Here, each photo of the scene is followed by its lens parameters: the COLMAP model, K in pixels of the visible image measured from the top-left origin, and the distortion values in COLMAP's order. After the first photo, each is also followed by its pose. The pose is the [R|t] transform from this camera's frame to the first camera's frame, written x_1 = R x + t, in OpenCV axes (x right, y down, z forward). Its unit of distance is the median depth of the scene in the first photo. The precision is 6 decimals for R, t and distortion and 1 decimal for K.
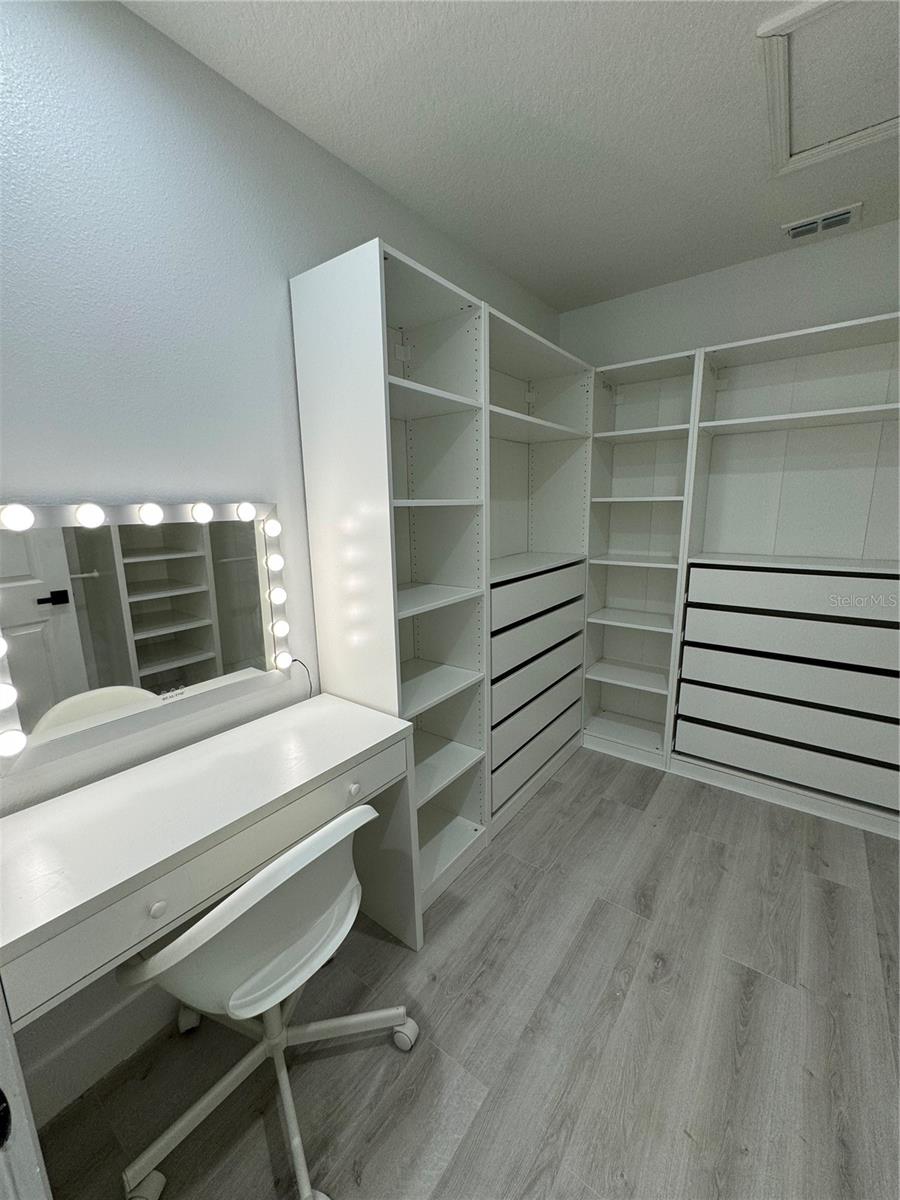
lens RADIAL K [[479.2, 0, 454.0], [0, 479.2, 595.3], [0, 0, 1]] dist [-0.002093, 0.000541]
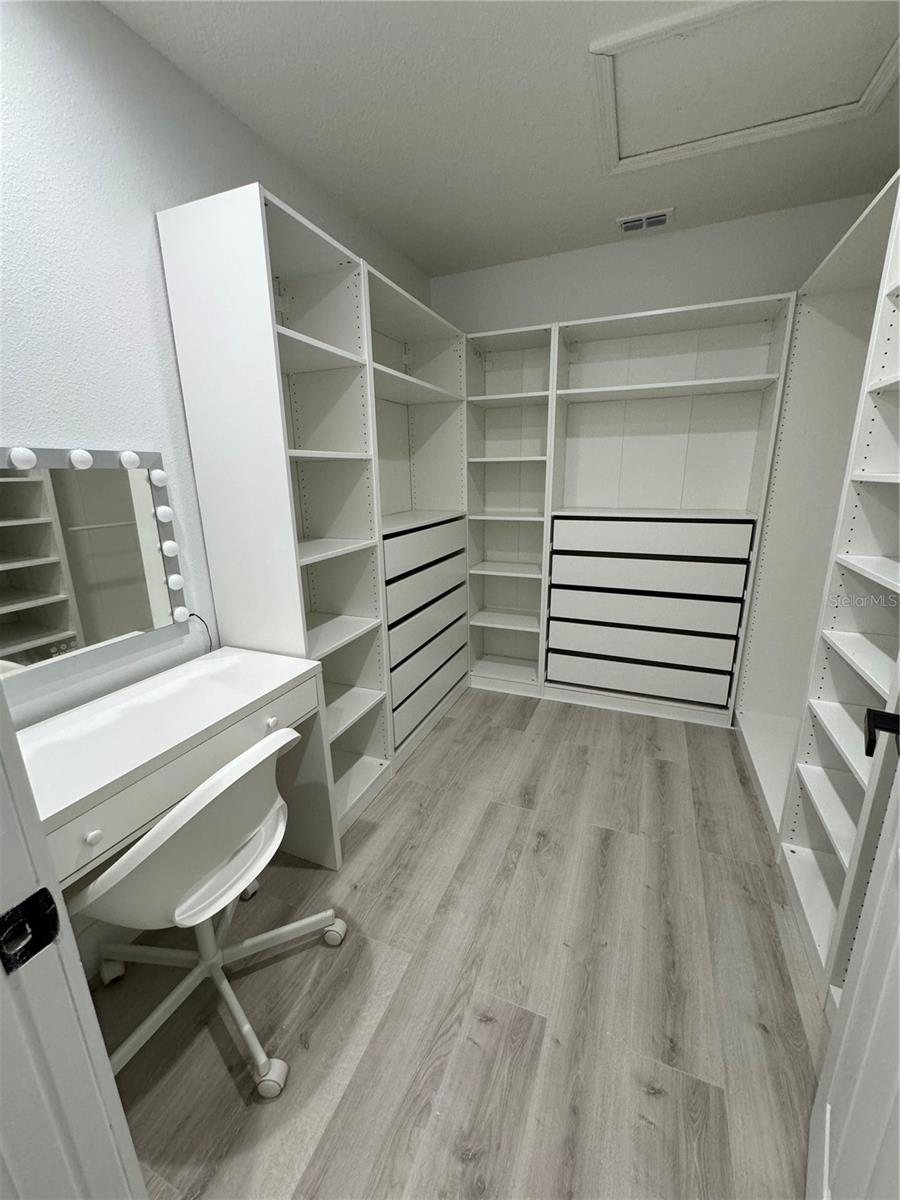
lens RADIAL K [[479.2, 0, 456.0], [0, 479.2, 596.3], [0, 0, 1]] dist [-0.002093, 0.000541]
pose [[0.966793, -0.062821, 0.247719, -0.044579], [0.047482, 0.996594, 0.067421, 0.054667], [-0.251110, -0.053419, 0.966483, -0.093245]]
